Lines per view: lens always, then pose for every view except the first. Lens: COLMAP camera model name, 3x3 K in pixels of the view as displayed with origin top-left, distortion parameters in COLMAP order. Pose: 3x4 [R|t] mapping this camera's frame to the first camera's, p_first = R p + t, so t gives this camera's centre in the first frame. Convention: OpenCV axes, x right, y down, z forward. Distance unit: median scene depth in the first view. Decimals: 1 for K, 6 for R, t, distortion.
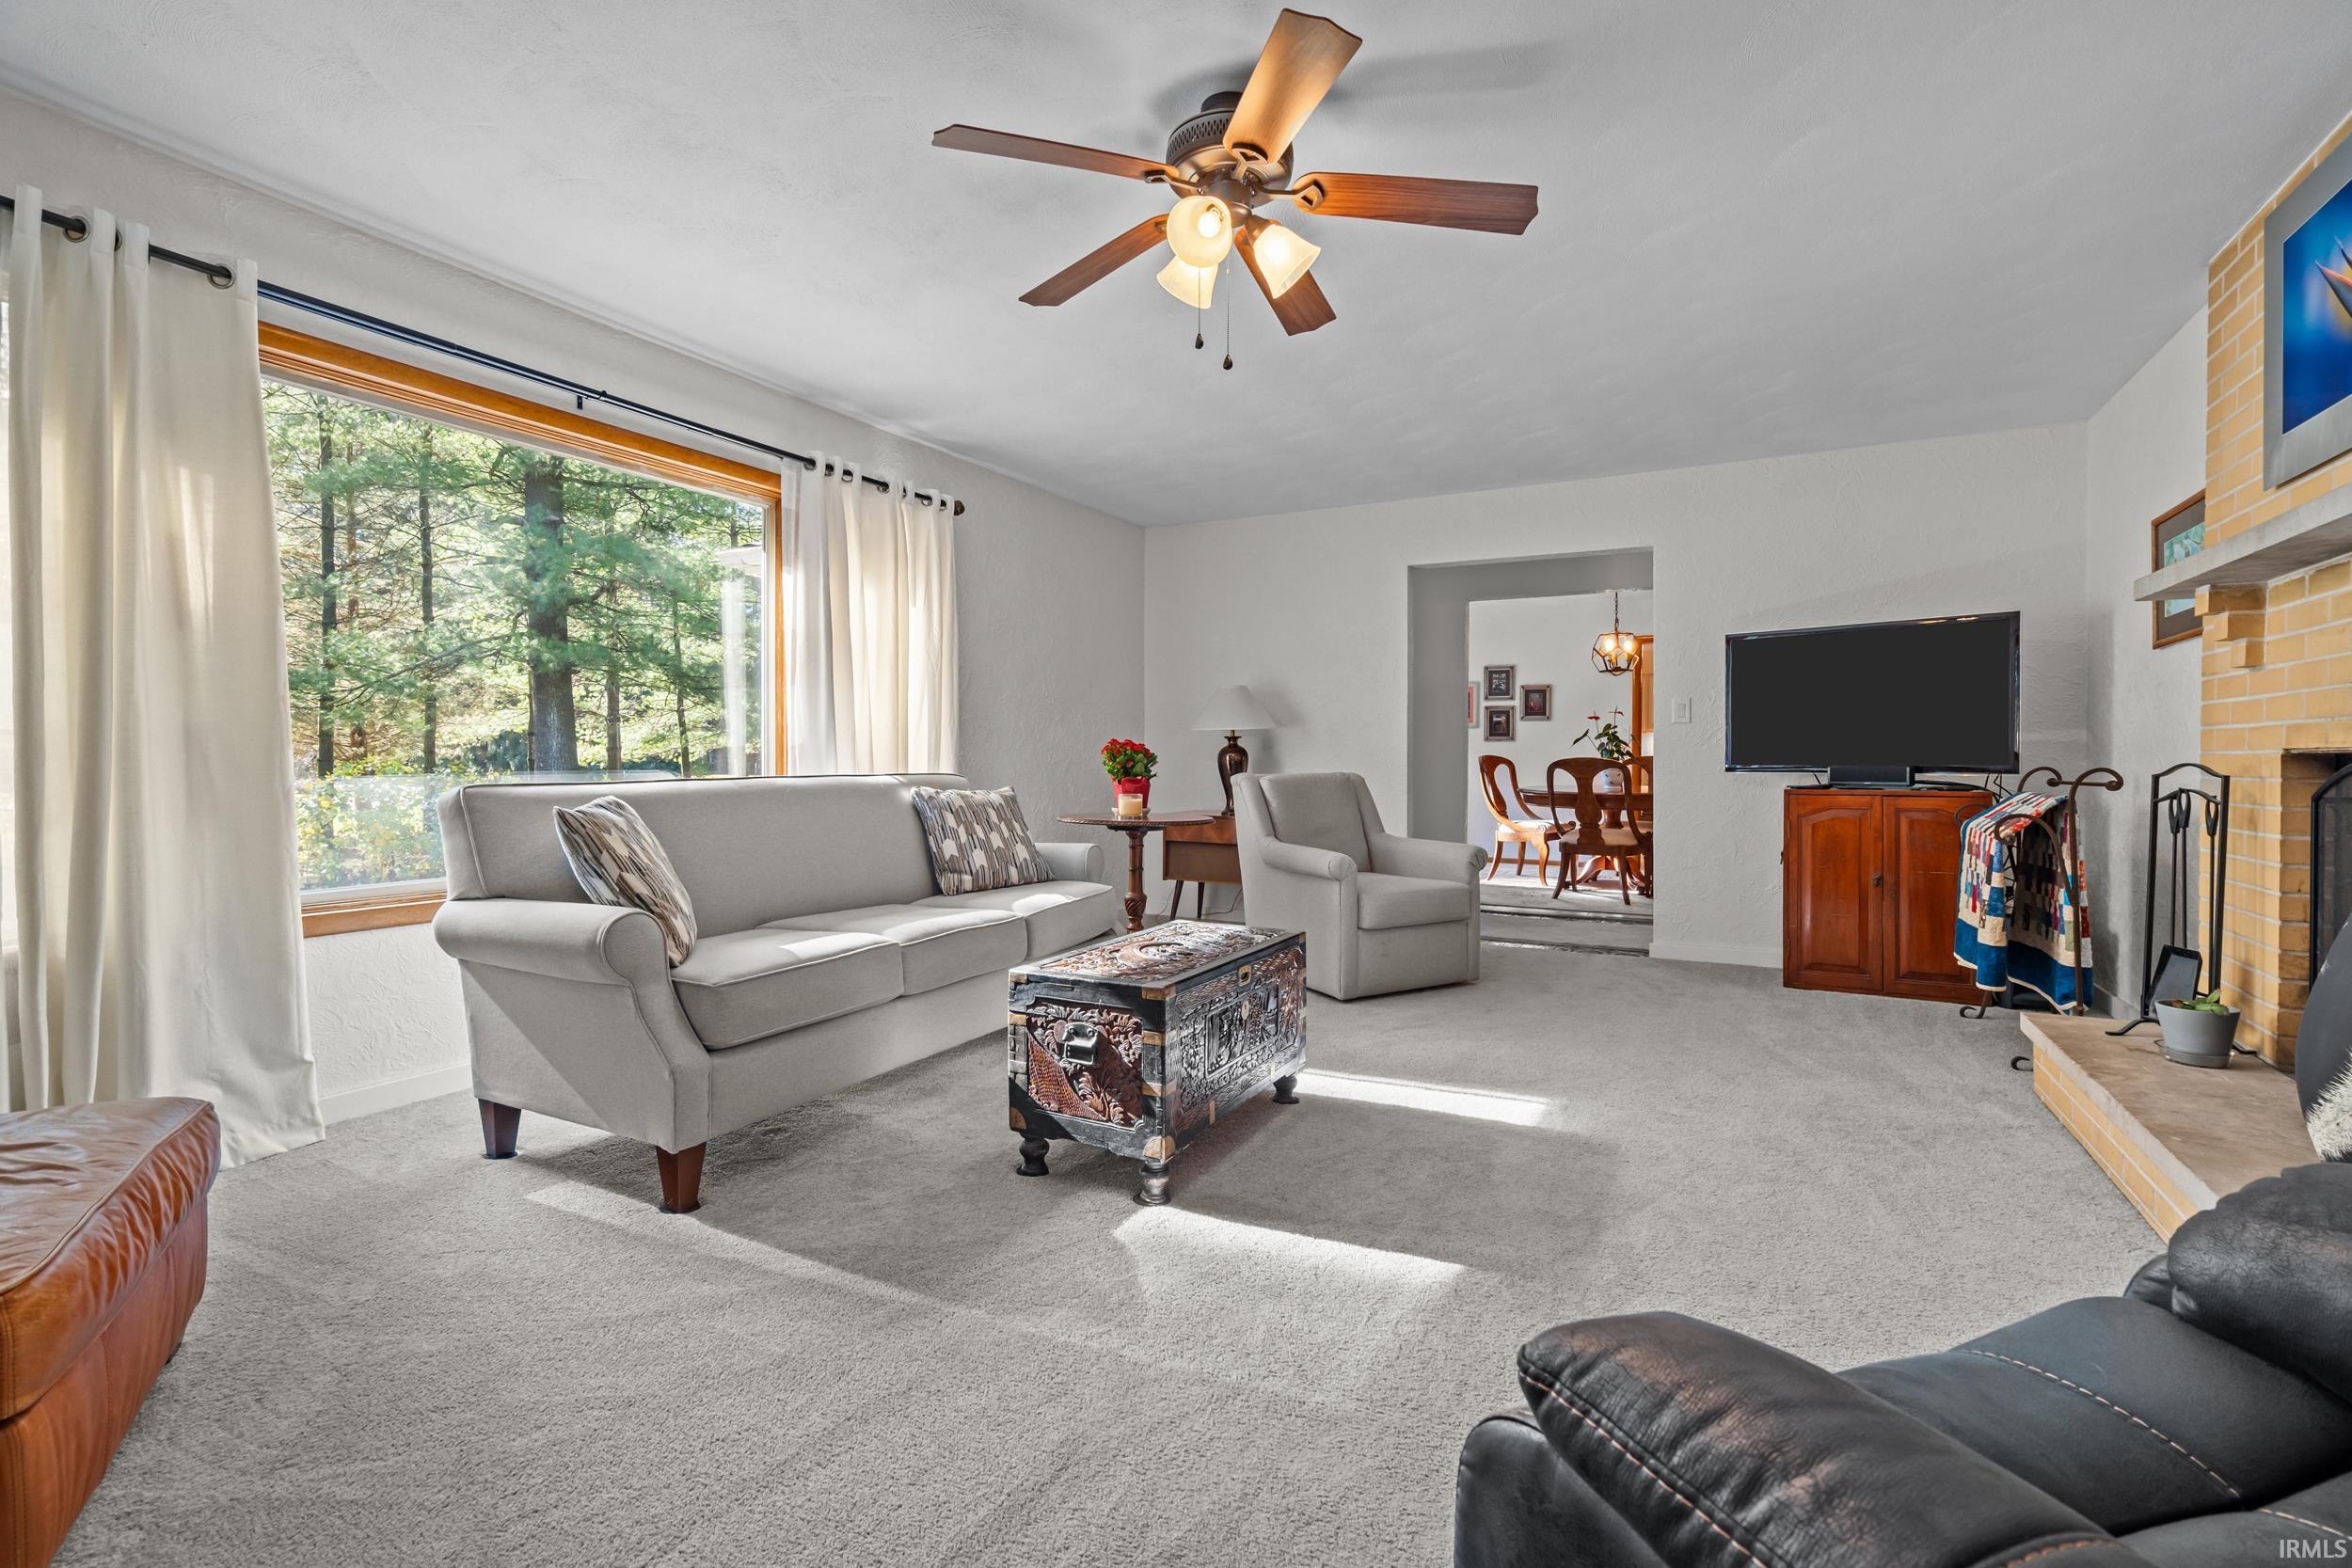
lens RADIAL K [[1059.7, 0, 1175.4], [0, 1059.7, 773.3], [0, 0, 1]] dist [-0.001273, 0.000841]
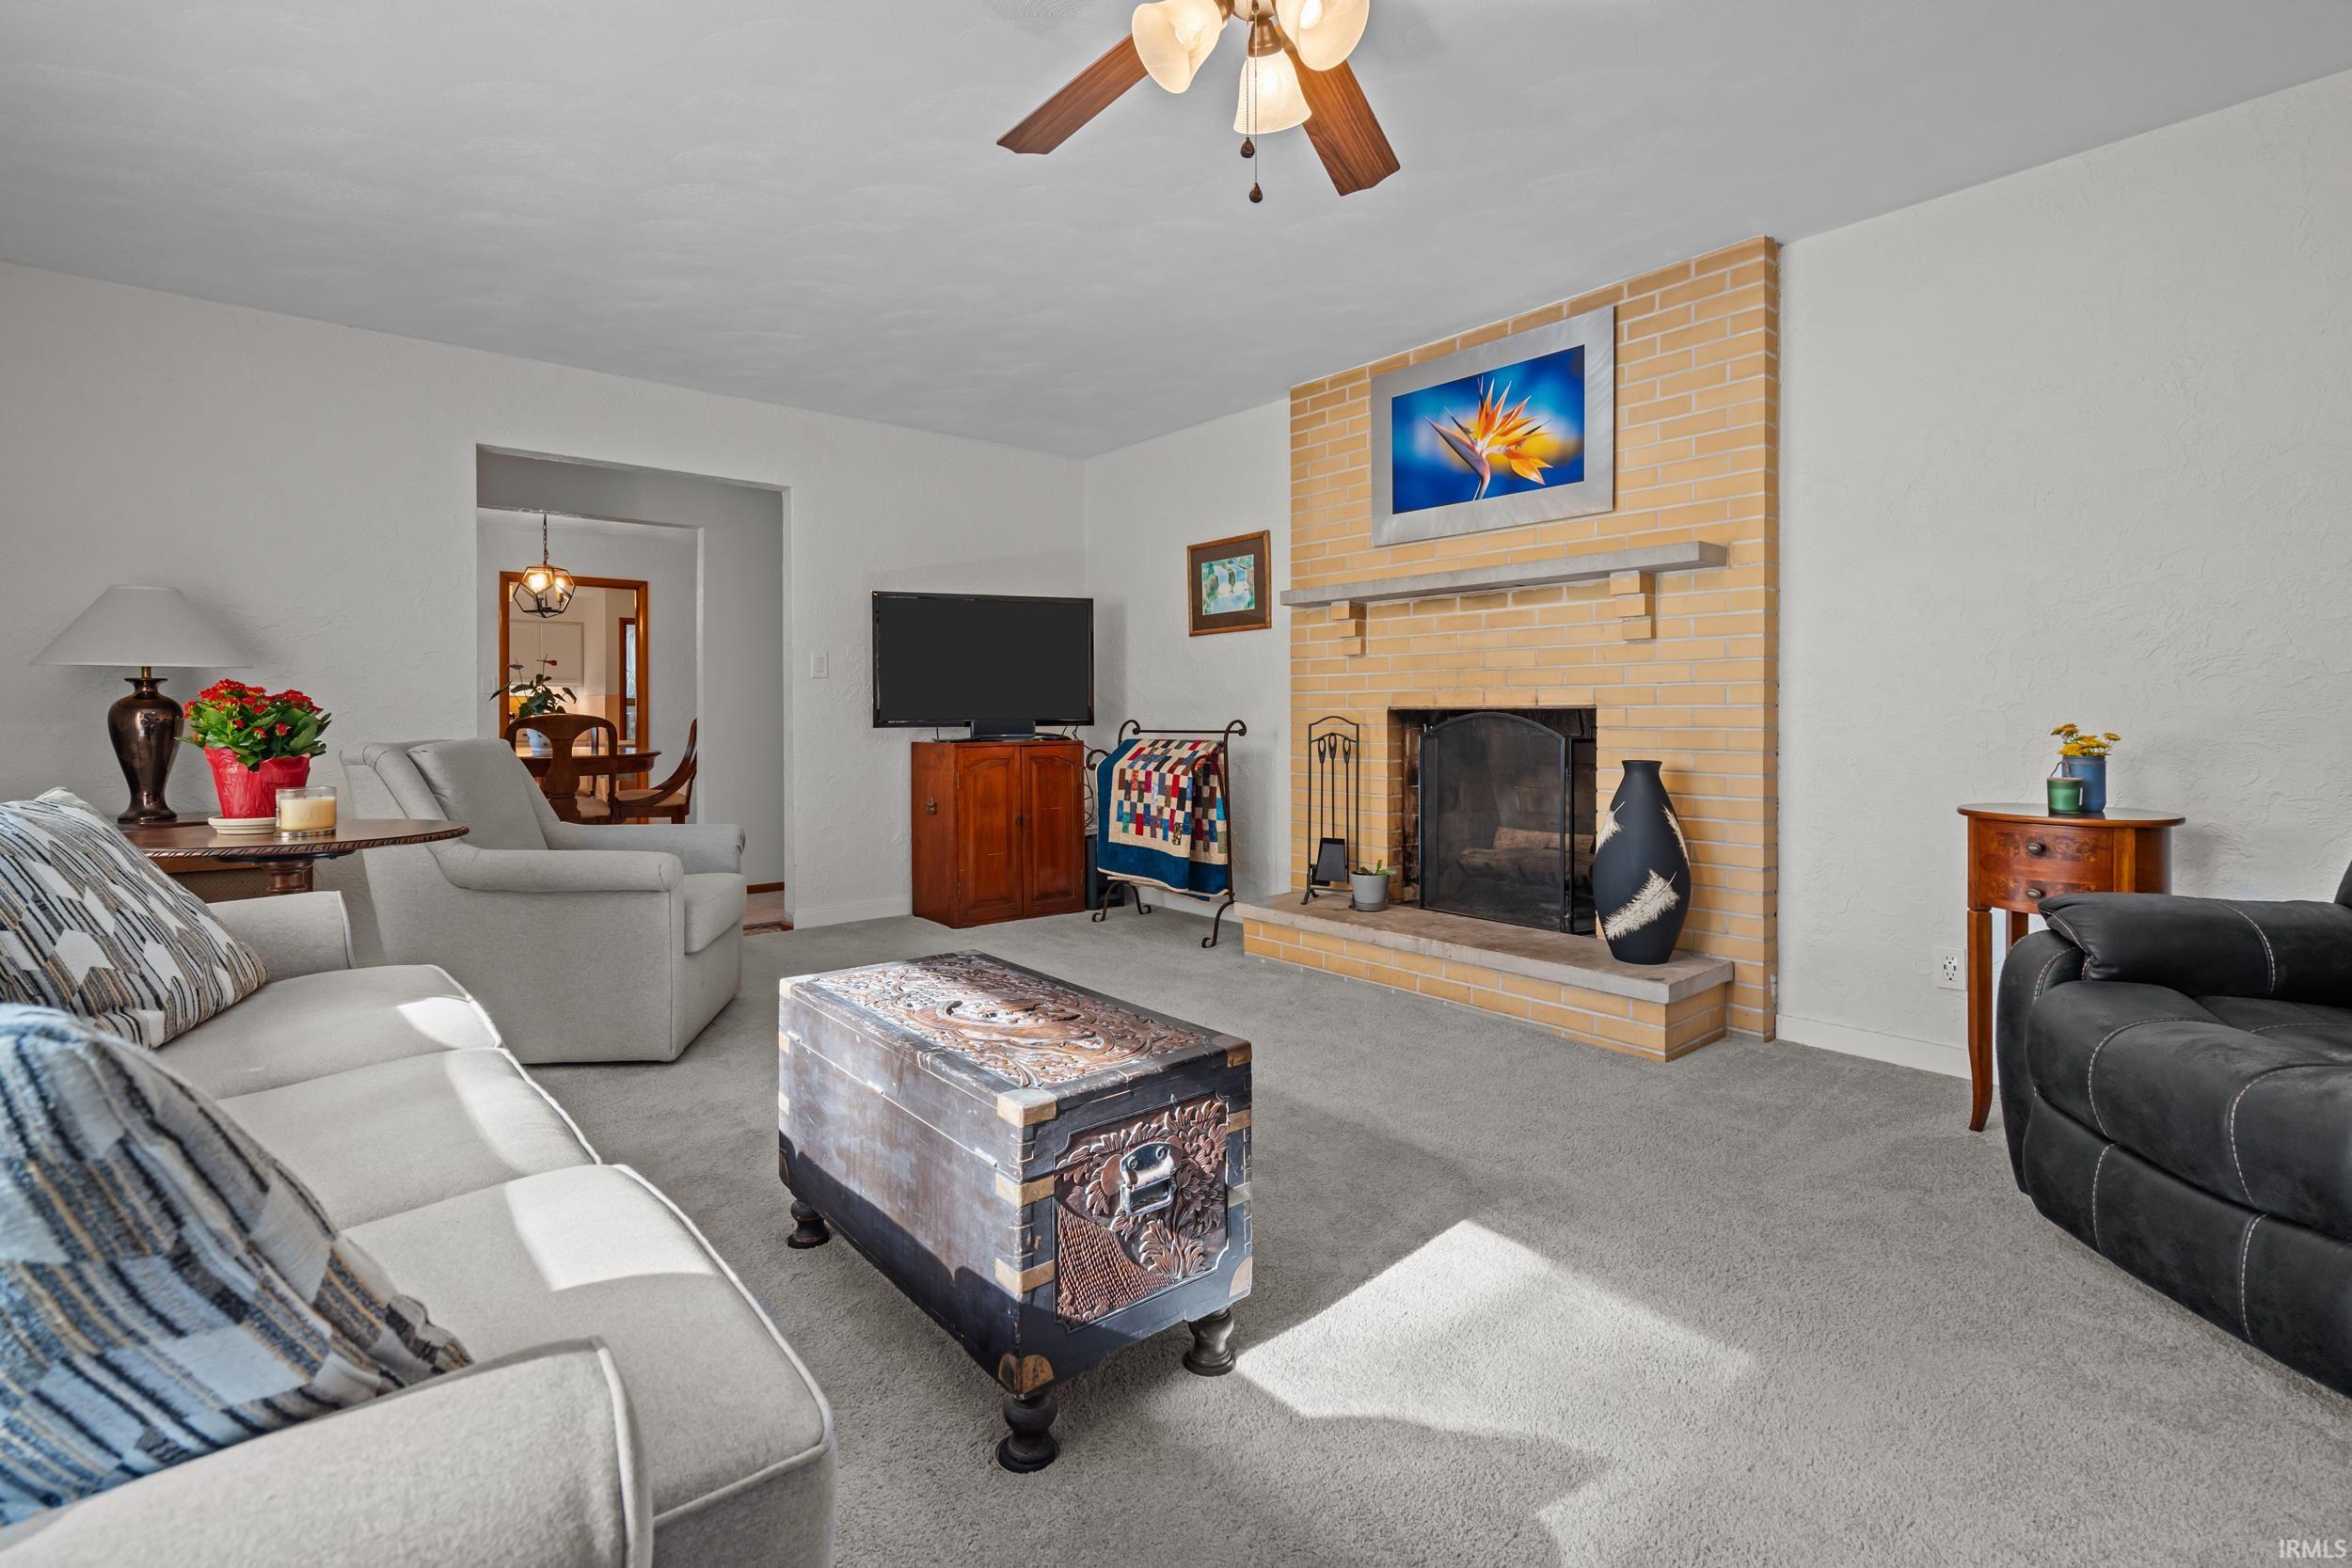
lens RADIAL K [[1072.1, 0, 1174.5], [0, 1072.1, 717.6], [0, 0, 1]] dist [-0.001567, 0.000345]
pose [[0.375846, -0.006277, 0.926661, -0.452876], [0.017566, 0.999846, -0.000352, -0.008895], [-0.926516, 0.016411, 0.375898, 0.510526]]
